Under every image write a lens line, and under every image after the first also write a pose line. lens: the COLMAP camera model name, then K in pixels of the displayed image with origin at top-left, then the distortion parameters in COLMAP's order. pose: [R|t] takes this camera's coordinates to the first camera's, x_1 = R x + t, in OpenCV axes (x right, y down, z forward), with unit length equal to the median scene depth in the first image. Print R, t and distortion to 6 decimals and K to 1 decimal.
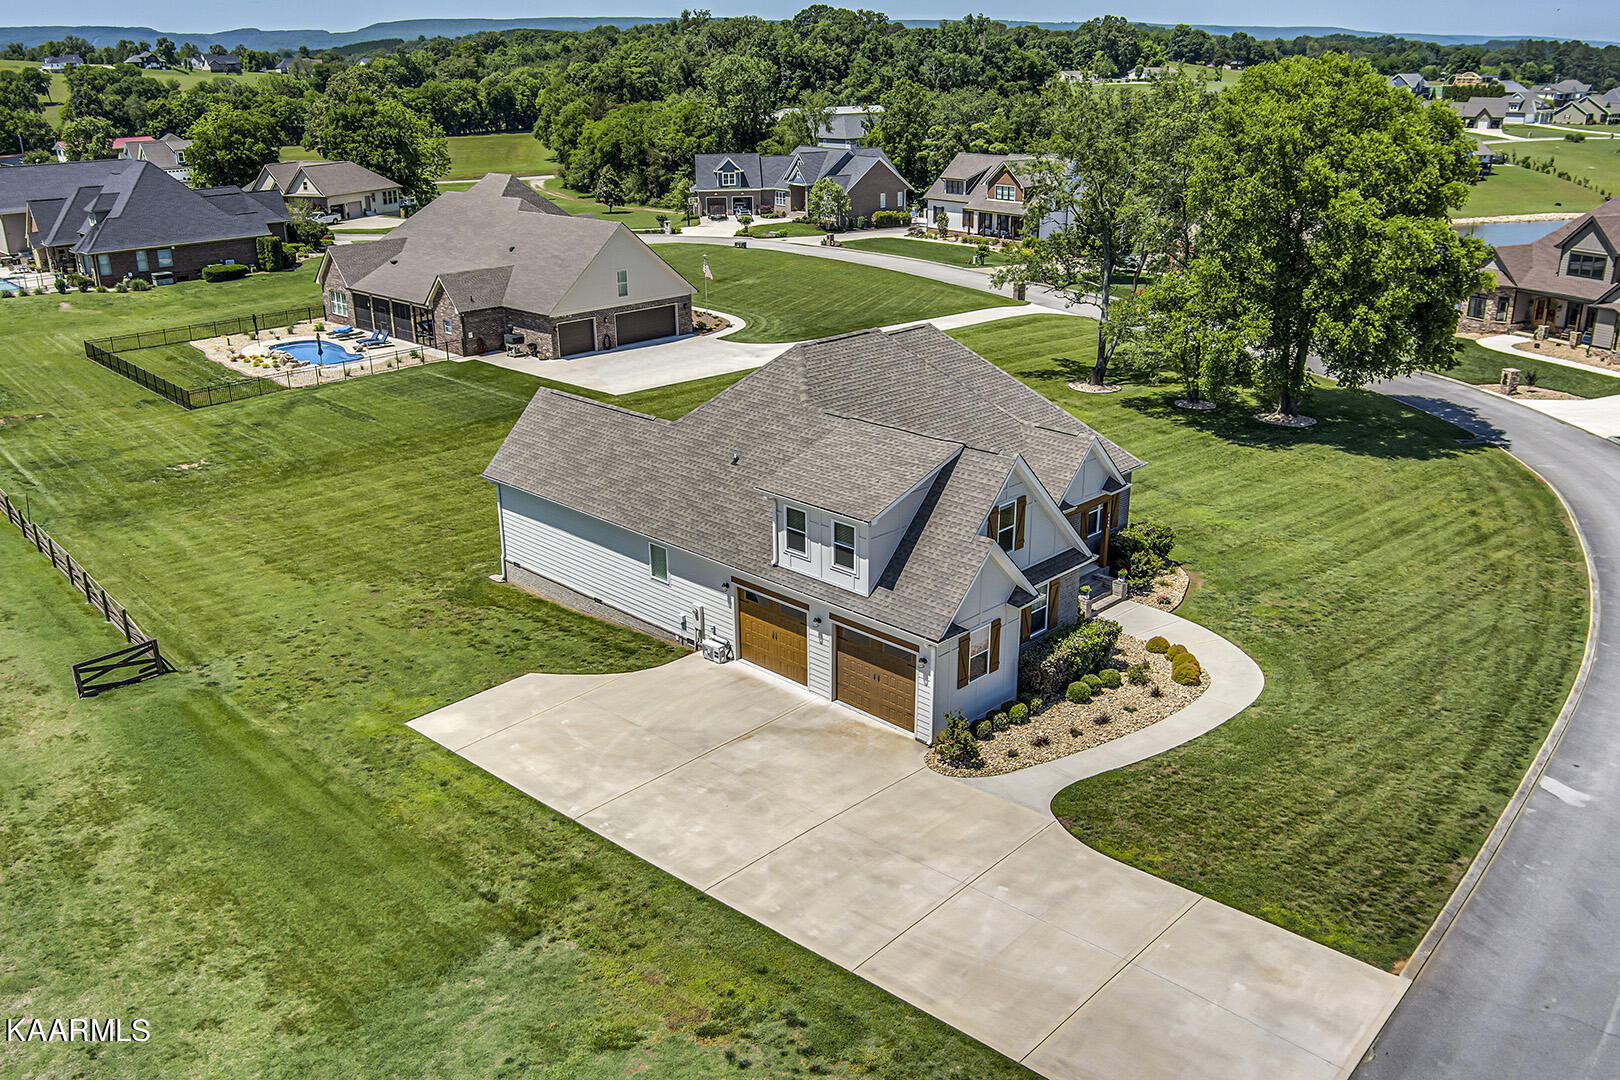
lens RADIAL K [[1341.4, 0, 810.0], [0, 1341.4, 540.0], [0, 0, 1]] dist [-0.028774, -0.003650]
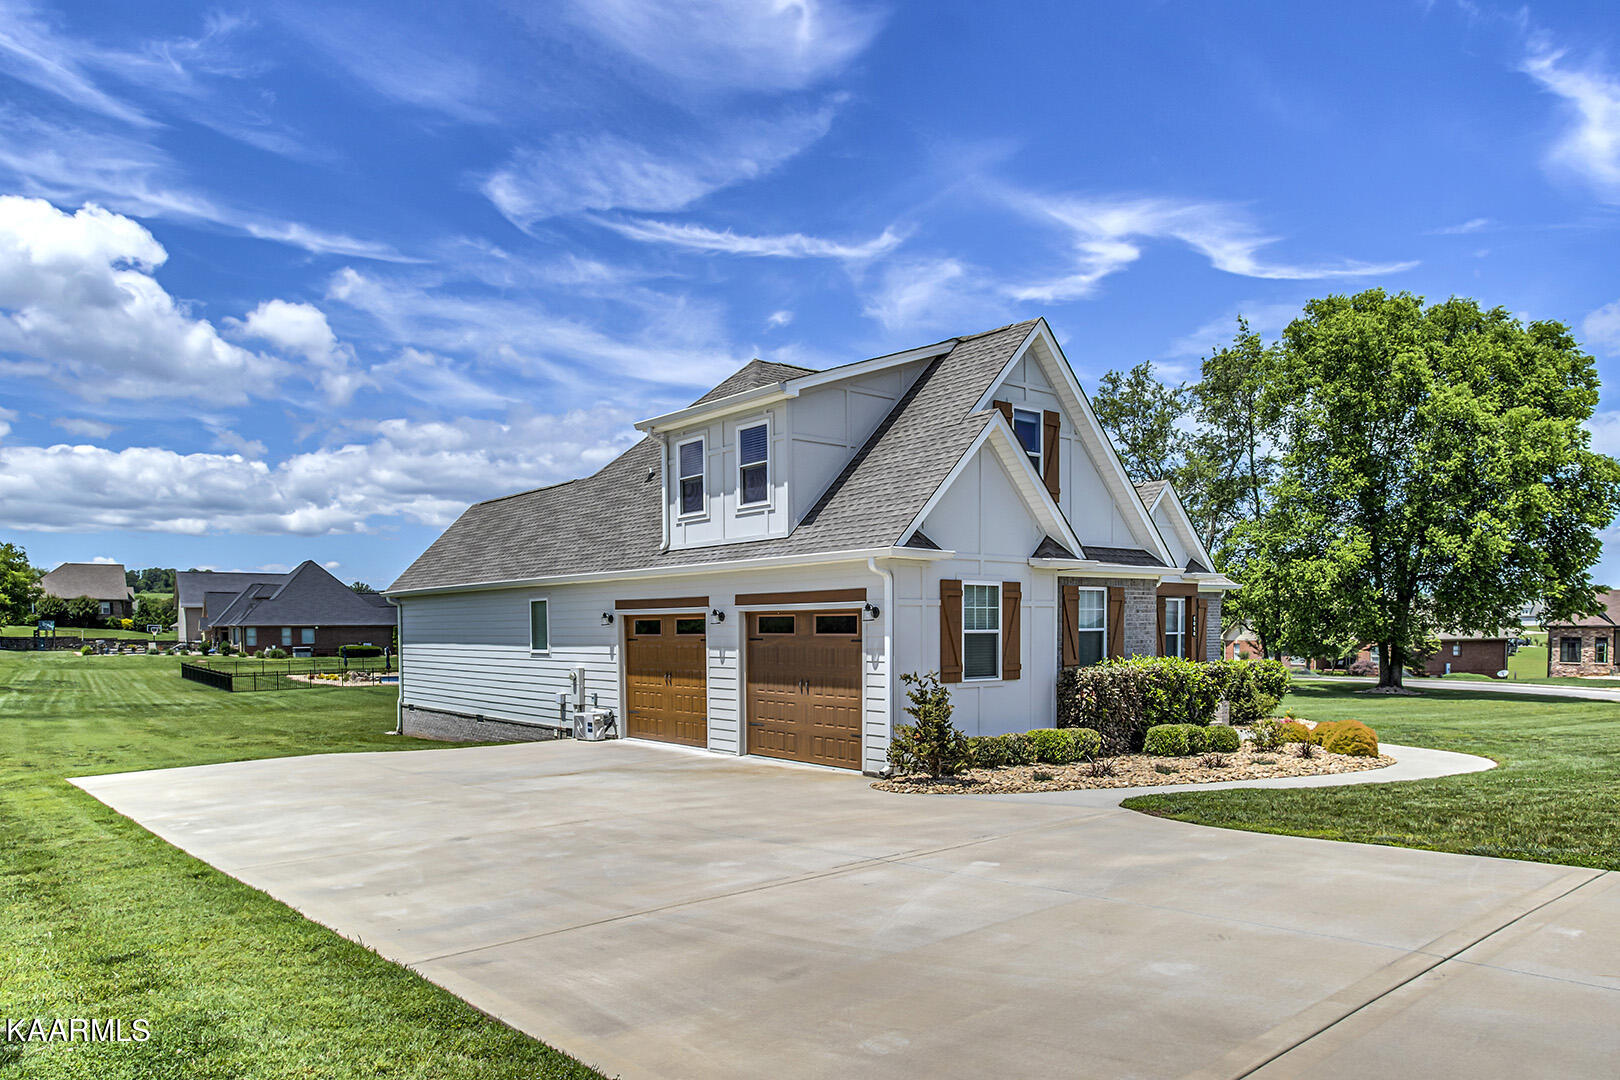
lens RADIAL K [[1087.9, 0, 814.8], [0, 1087.9, 681.8], [0, 0, 1]] dist [-0.002479, -0.000192]
pose [[0.995041, 0.004811, -0.099352, 0.096579], [-0.033362, 0.957114, -0.287783, 0.225648], [0.093706, 0.289670, 0.952528, 0.532743]]
